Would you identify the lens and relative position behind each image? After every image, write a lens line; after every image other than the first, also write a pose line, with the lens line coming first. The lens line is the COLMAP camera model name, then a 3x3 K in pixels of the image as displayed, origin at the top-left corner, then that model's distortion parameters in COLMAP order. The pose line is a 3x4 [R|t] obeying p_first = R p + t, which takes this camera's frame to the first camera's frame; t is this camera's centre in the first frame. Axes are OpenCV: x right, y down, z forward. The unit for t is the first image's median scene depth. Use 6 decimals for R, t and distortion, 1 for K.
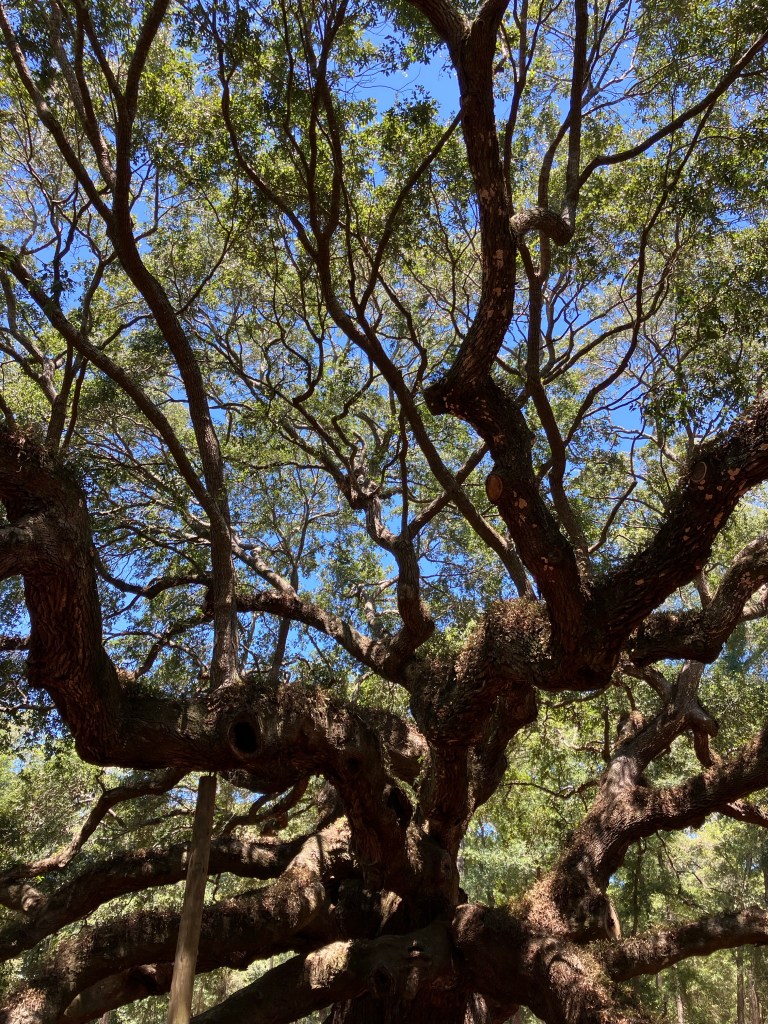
lens RADIAL K [[818.5, 0, 376.3], [0, 818.5, 505.8], [0, 0, 1]] dist [0.018060, -0.011778]
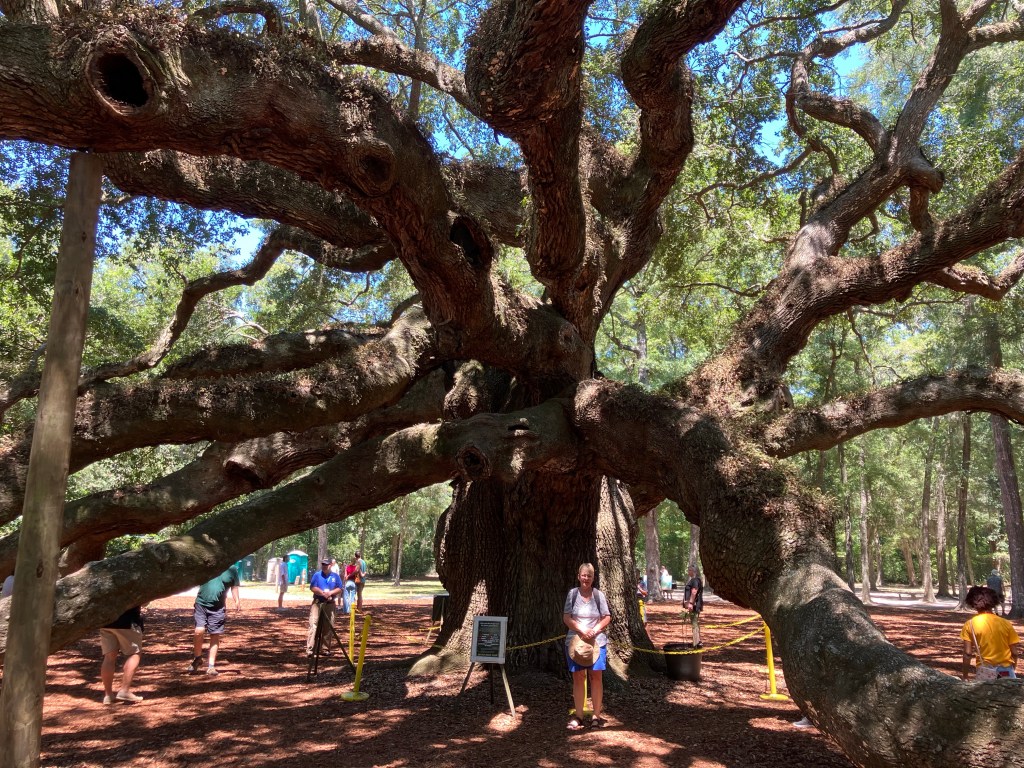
lens RADIAL K [[822.8, 0, 530.6], [0, 822.8, 374.0], [0, 0, 1]] dist [0.030249, -0.006183]
pose [[0.996969, -0.028621, -0.072345, 0.101445], [0.053675, 0.926166, 0.373276, 0.164537], [0.056320, -0.376028, 0.924895, 0.238935]]
